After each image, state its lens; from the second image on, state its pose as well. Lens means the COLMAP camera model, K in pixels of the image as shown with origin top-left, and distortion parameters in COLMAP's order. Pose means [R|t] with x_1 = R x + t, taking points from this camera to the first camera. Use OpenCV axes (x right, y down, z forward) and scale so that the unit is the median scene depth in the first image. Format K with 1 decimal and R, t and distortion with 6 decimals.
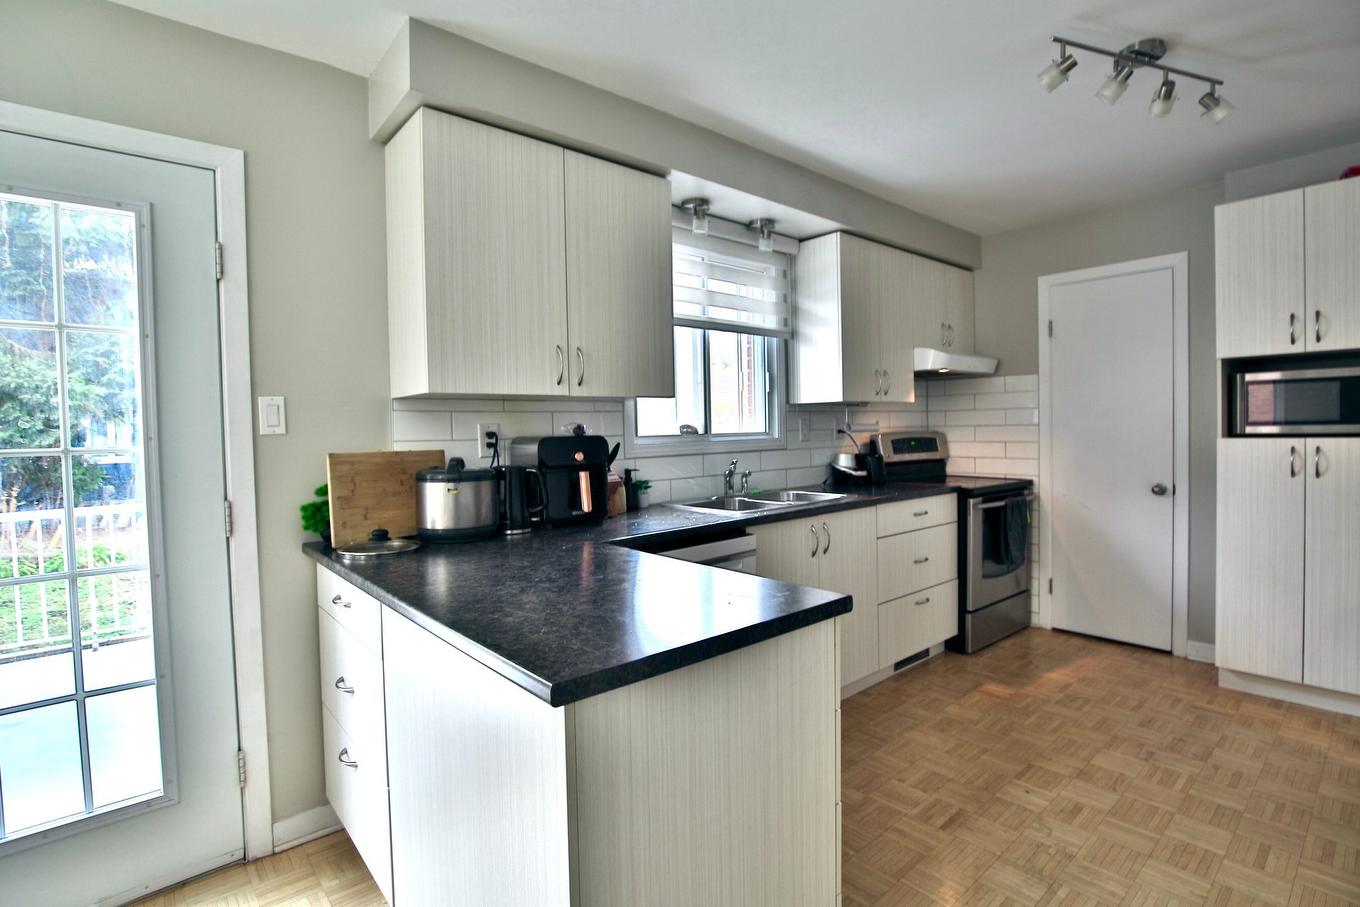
lens RADIAL K [[661.6, 0, 686.0], [0, 661.6, 459.1], [0, 0, 1]] dist [-0.020967, -0.000983]
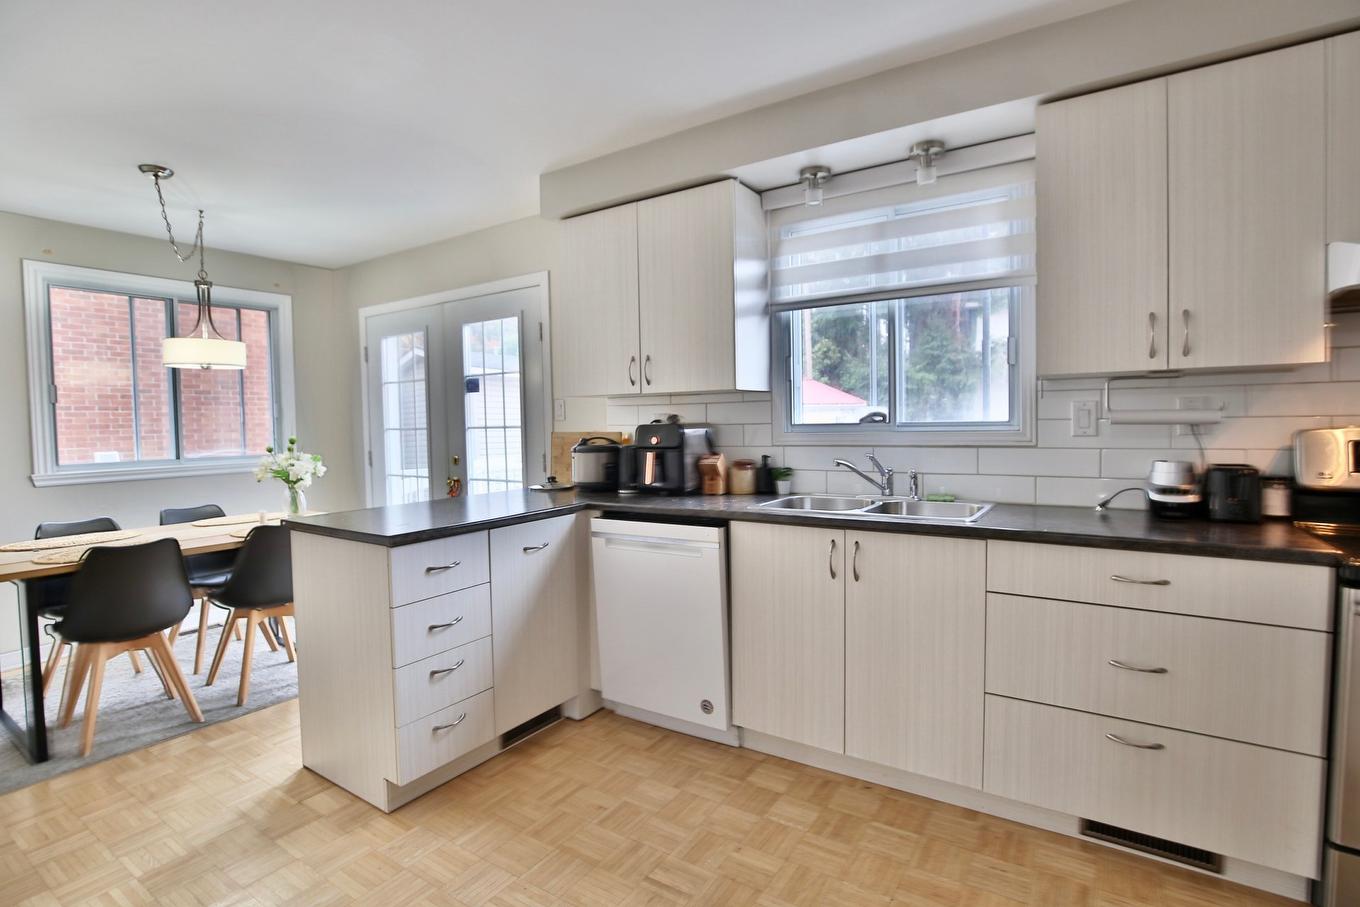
lens RADIAL K [[661.6, 0, 683.8], [0, 661.6, 459.6], [0, 0, 1]] dist [-0.020967, -0.000983]
pose [[0.264425, 0.073200, -0.961624, 0.889284], [-0.030647, 0.997249, 0.067485, -0.044868], [0.963919, 0.011627, 0.265941, 0.590165]]
